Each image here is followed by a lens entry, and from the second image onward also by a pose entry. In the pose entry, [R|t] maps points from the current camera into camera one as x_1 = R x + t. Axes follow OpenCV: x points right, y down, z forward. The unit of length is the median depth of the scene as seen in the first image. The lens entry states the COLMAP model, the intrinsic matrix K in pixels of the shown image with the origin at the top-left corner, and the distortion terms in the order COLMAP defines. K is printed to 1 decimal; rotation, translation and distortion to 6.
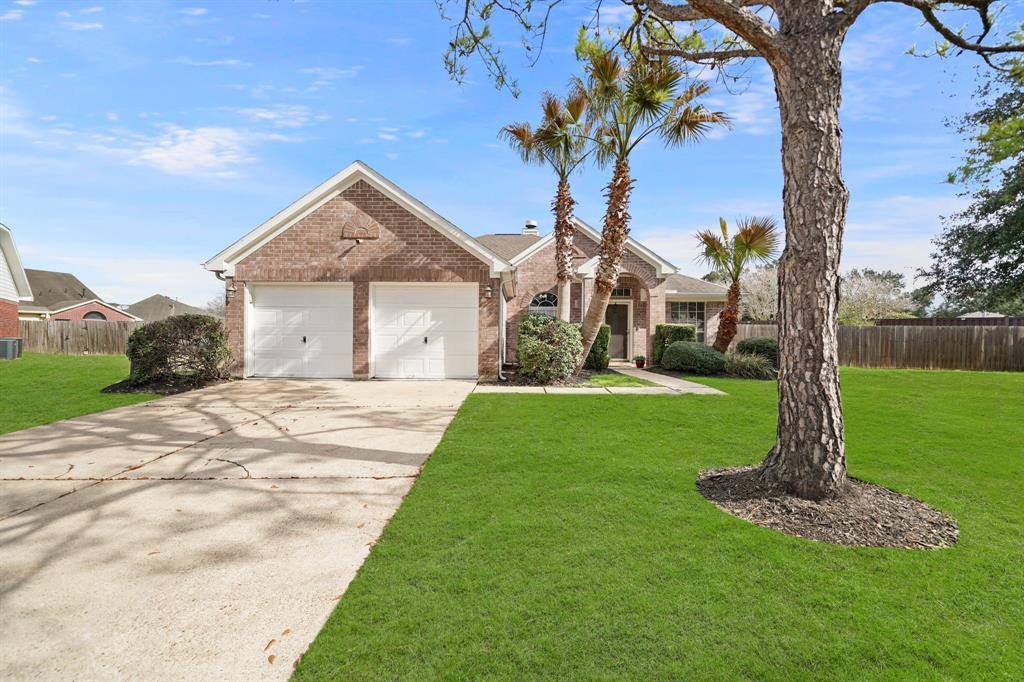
lens RADIAL K [[394.8, 0, 511.6], [0, 394.8, 340.8], [0, 0, 1]] dist [0.001055, 0.000055]
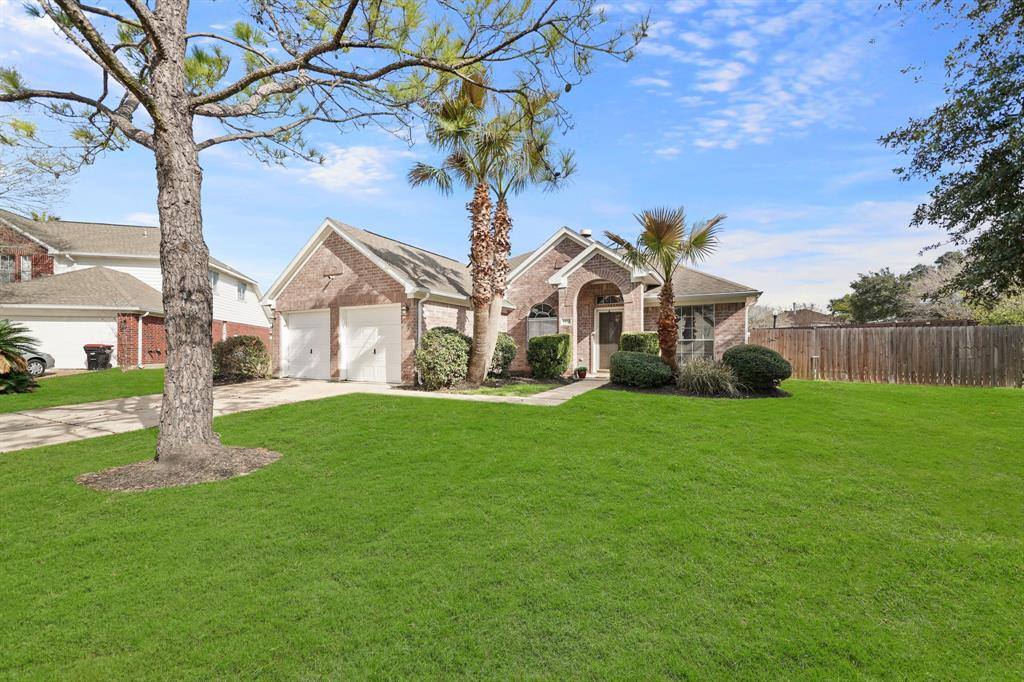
lens RADIAL K [[394.8, 0, 510.9], [0, 394.8, 344.4], [0, 0, 1]] dist [0.001055, 0.000055]
pose [[0.896337, -0.011869, -0.443214, 0.734979], [0.004695, 0.999840, -0.017280, 0.000283], [0.443348, 0.013408, 0.896249, 0.073938]]
